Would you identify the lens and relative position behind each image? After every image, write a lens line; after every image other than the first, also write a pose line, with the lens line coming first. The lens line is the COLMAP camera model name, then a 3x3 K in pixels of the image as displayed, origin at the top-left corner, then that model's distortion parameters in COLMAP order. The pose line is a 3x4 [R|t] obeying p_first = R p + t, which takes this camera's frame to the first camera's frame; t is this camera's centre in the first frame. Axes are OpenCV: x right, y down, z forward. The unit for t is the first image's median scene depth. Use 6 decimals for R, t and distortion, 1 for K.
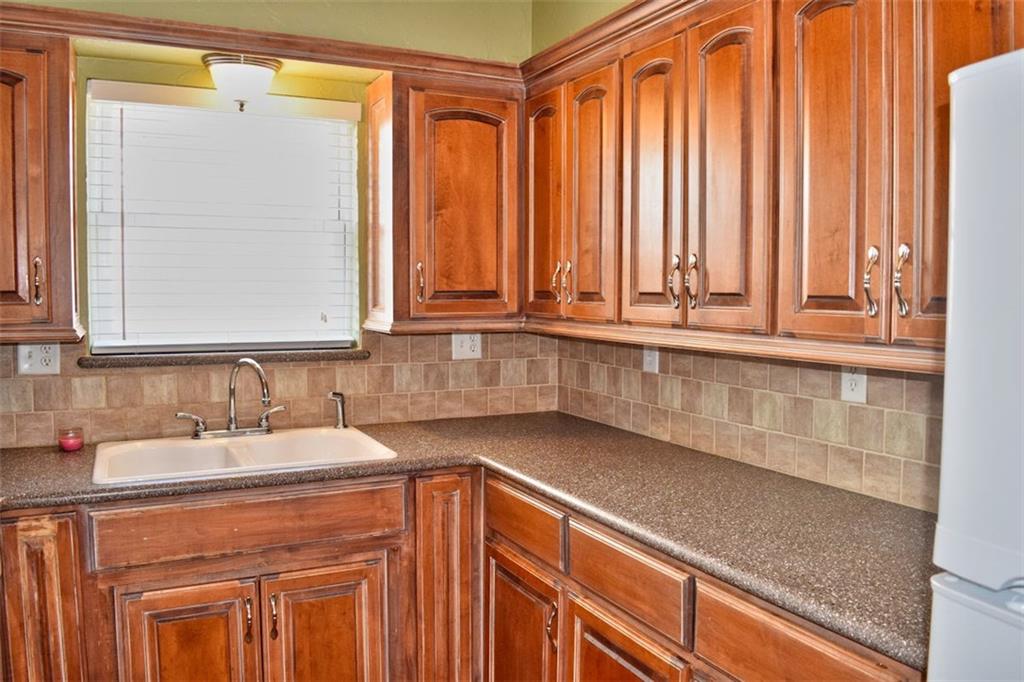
lens RADIAL K [[798.5, 0, 511.7], [0, 798.5, 336.7], [0, 0, 1]] dist [-0.099725, 0.015156]
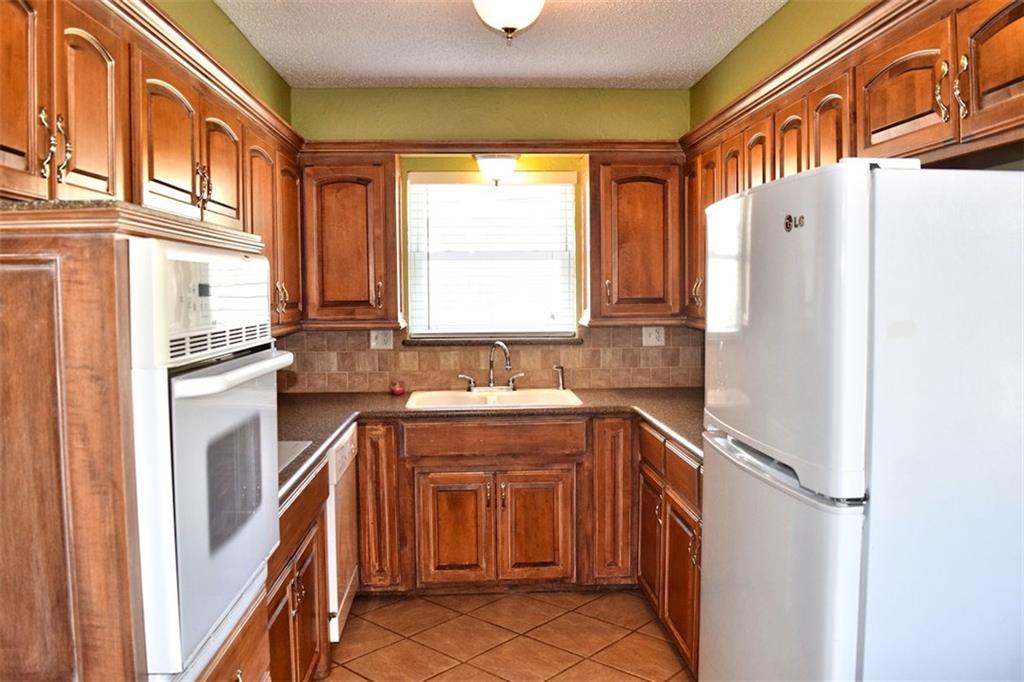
lens RADIAL K [[798.5, 0, 504.6], [0, 798.5, 338.8], [0, 0, 1]] dist [-0.099725, 0.015156]
pose [[0.915261, 0.012765, -0.402660, 0.341173], [-0.010808, 0.999916, 0.007133, 0.010490], [0.402717, -0.002177, 0.915322, -0.495835]]
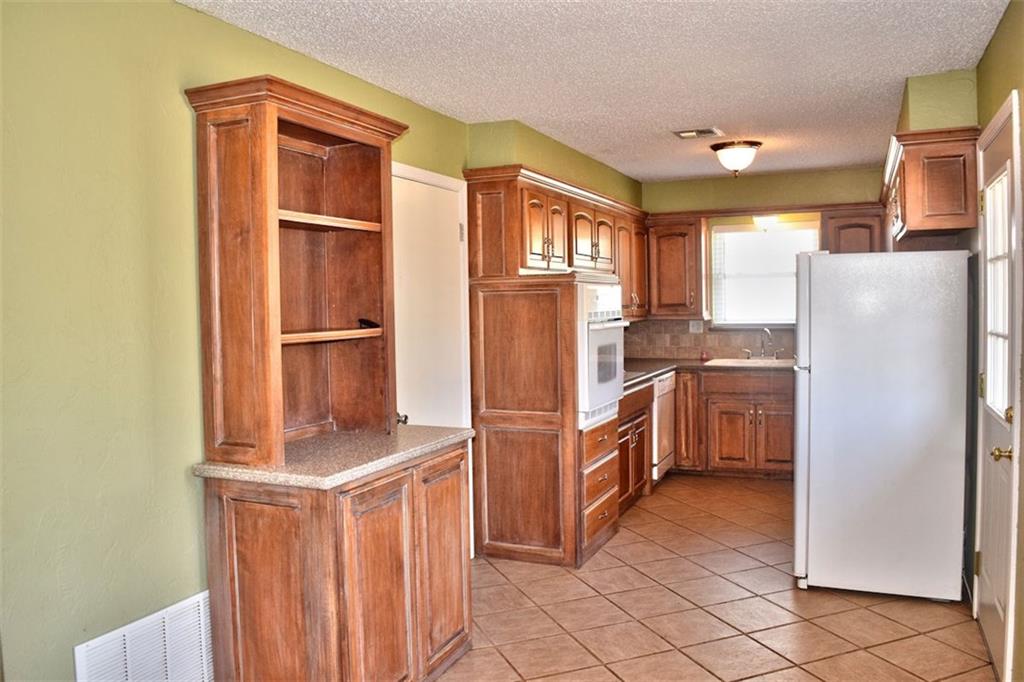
lens RADIAL K [[798.5, 0, 513.9], [0, 798.5, 336.8], [0, 0, 1]] dist [-0.099725, 0.015156]
pose [[0.643028, 0.017482, -0.765643, 1.186178], [-0.023120, 0.999727, 0.003410, 0.068776], [0.765494, 0.015509, 0.643256, -1.380542]]
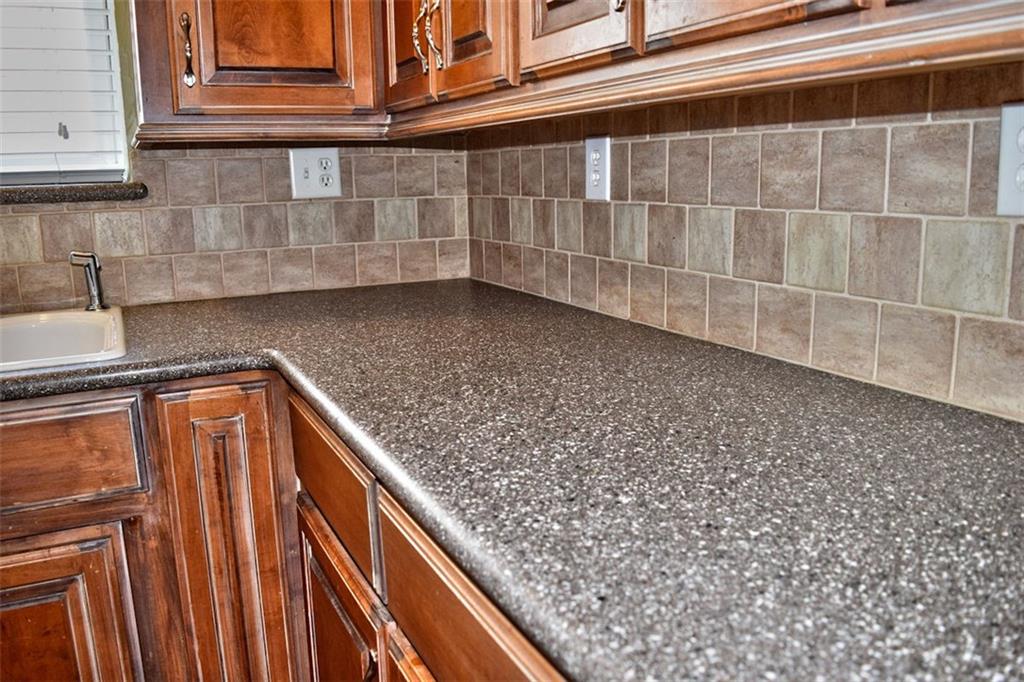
lens RADIAL K [[798.5, 0, 514.1], [0, 798.5, 337.0], [0, 0, 1]] dist [-0.099725, 0.015156]
pose [[0.999756, -0.021216, 0.006180, 0.120018], [0.020146, 0.989990, 0.139694, 0.067384], [-0.009082, -0.139535, 0.990175, 0.461627]]
